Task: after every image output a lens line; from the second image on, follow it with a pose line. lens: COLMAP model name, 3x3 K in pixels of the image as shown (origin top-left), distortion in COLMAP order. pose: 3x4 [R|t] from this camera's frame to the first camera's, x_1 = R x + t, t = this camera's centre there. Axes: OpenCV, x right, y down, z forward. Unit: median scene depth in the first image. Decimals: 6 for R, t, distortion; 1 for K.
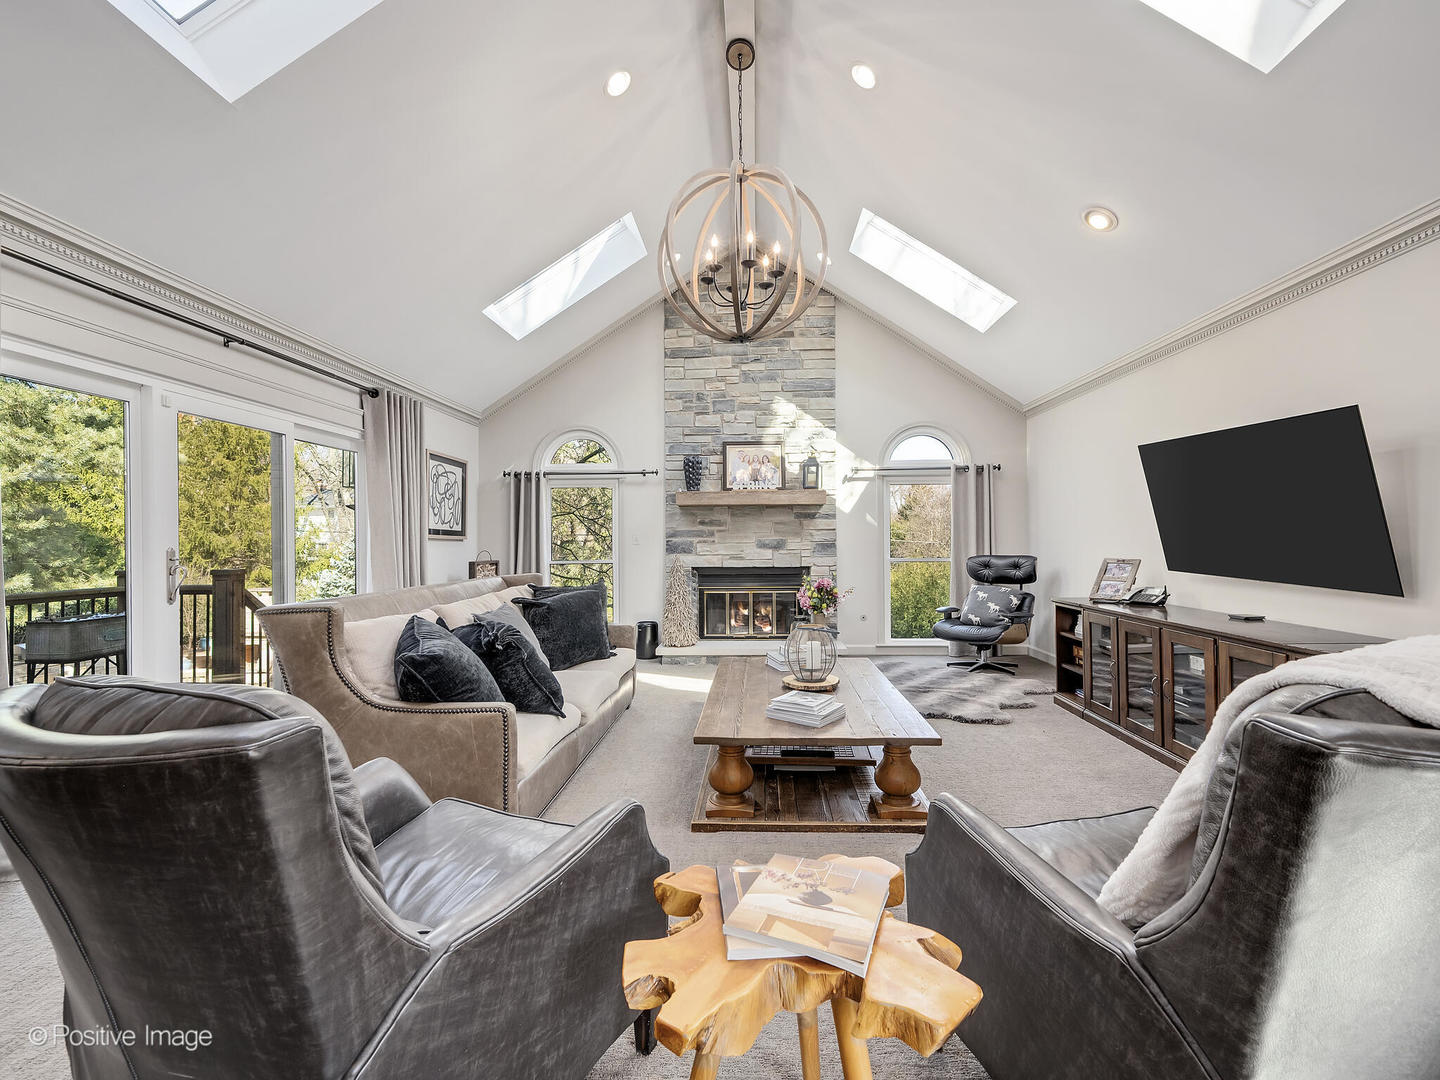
lens RADIAL K [[653.1, 0, 718.4], [0, 653.1, 536.2], [0, 0, 1]] dist [-0.004544, -0.000708]
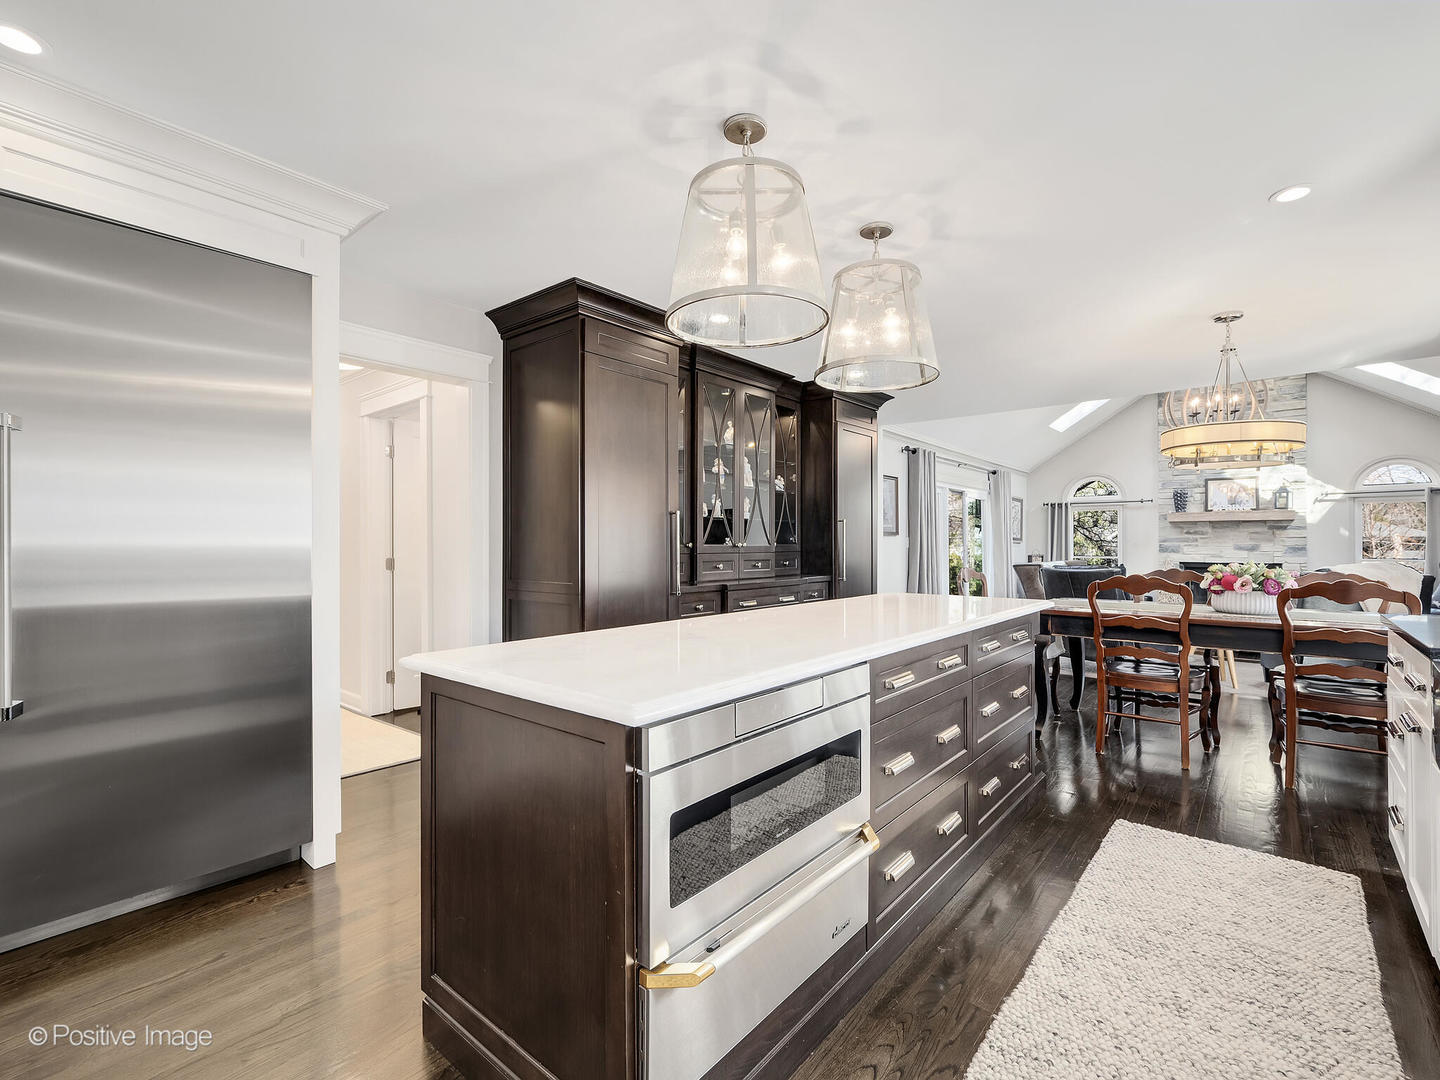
lens RADIAL K [[653.1, 0, 708.7], [0, 653.1, 542.1], [0, 0, 1]] dist [-0.004544, -0.000708]
pose [[0.781573, 0.004820, -0.623796, 0.049155], [-0.007226, 0.999973, -0.001327, 0.010973], [0.623772, 0.005545, 0.781586, -0.877353]]
